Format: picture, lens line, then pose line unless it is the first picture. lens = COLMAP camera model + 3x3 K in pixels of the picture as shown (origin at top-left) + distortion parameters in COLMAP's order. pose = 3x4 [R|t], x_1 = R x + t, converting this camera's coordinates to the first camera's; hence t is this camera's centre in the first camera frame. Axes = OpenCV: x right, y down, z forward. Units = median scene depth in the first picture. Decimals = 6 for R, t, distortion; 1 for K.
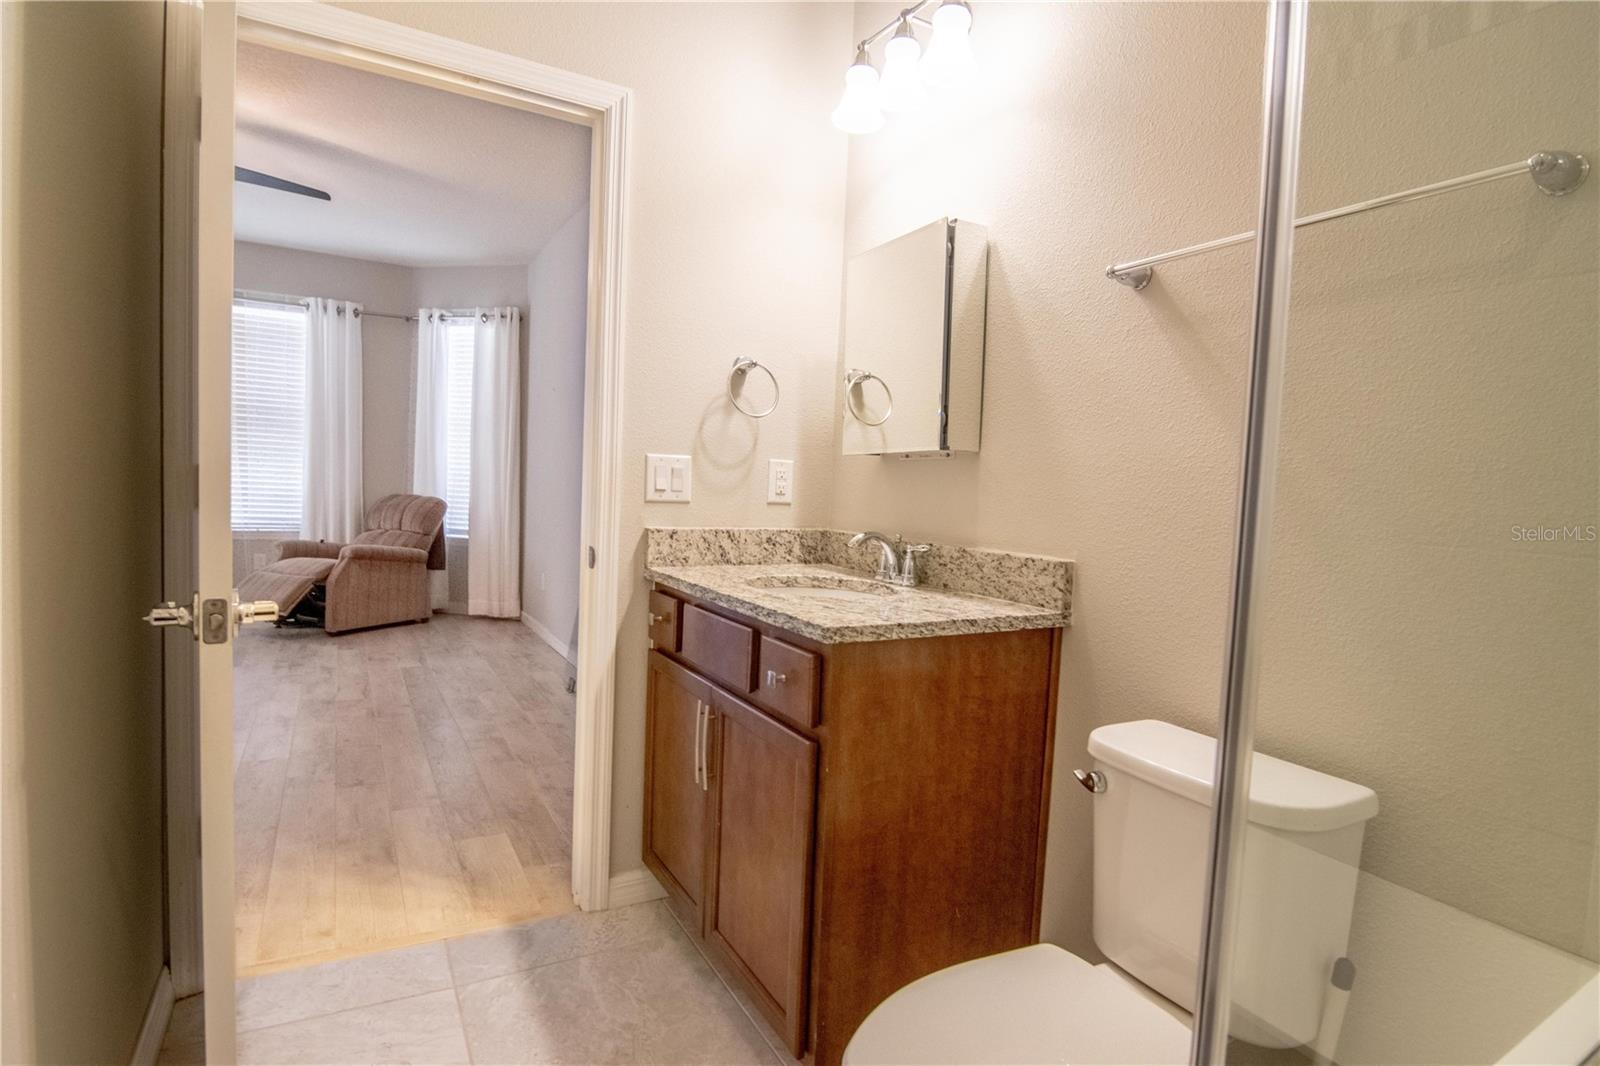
lens RADIAL K [[819.3, 0, 812.0], [0, 819.3, 539.4], [0, 0, 1]] dist [-0.004050, -0.014523]
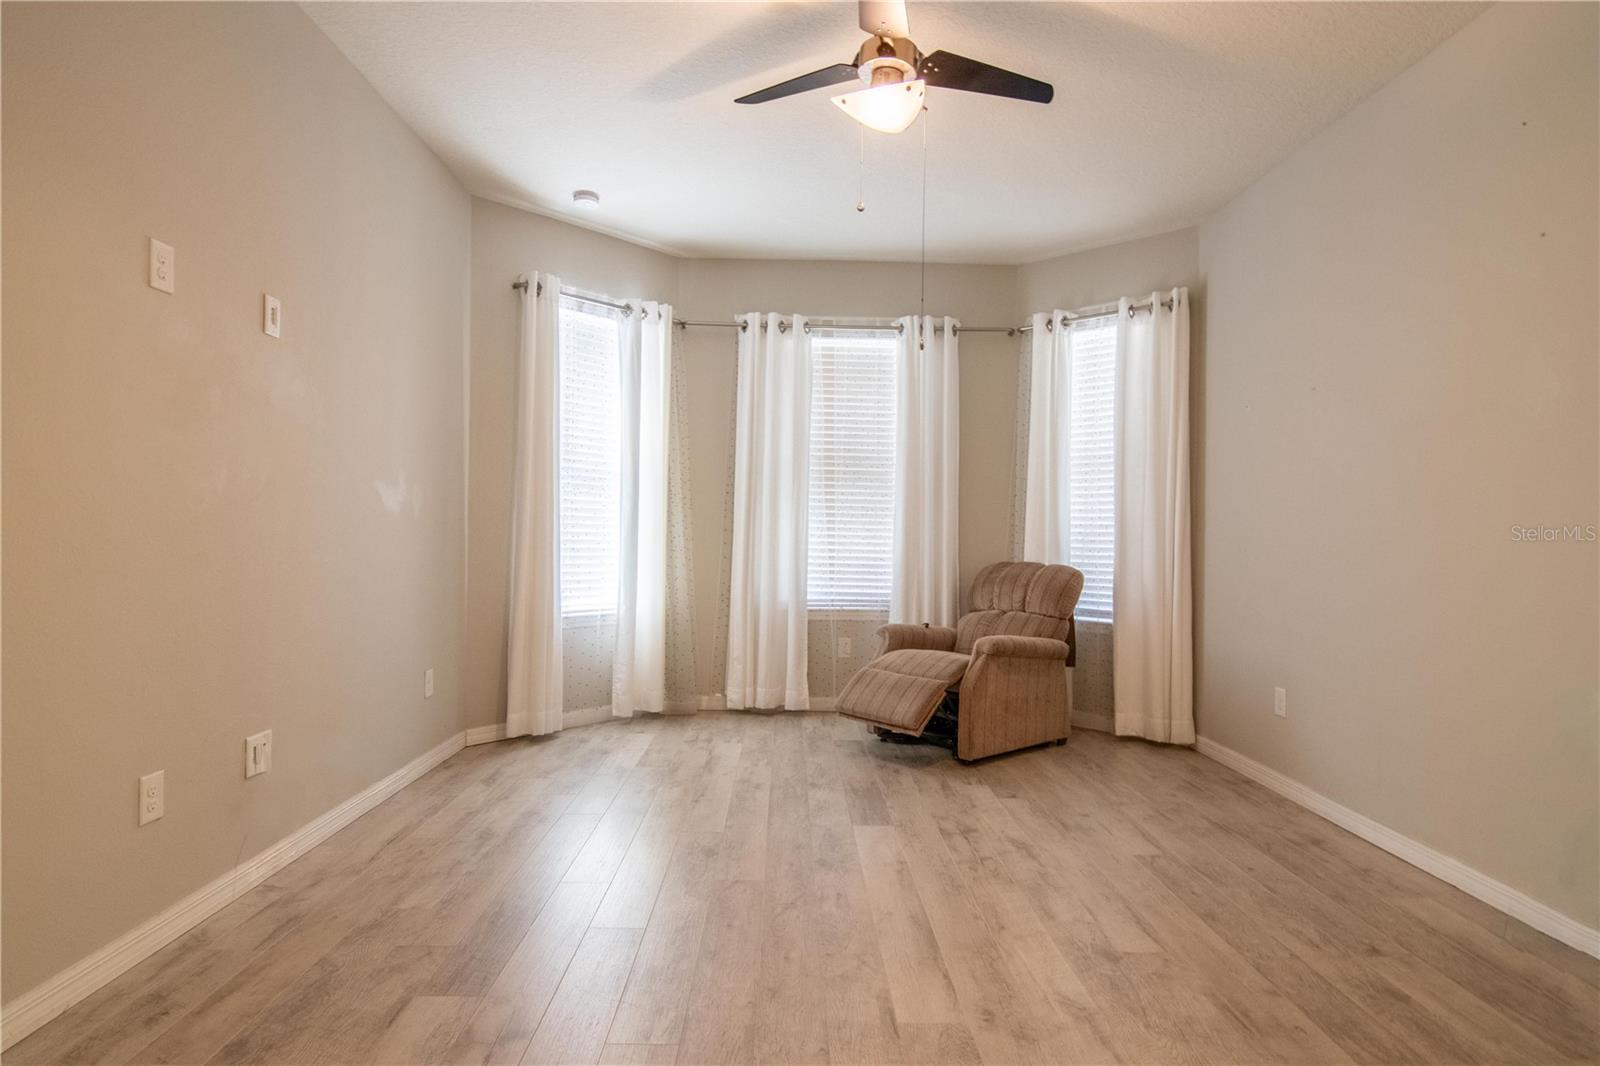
lens RADIAL K [[819.3, 0, 812.0], [0, 819.3, 539.4], [0, 0, 1]] dist [-0.004050, -0.014523]
pose [[0.883119, -0.026362, -0.468408, -0.324599], [-0.005890, 0.997718, -0.067256, -0.025108], [0.469112, 0.062154, 0.880949, 0.263981]]
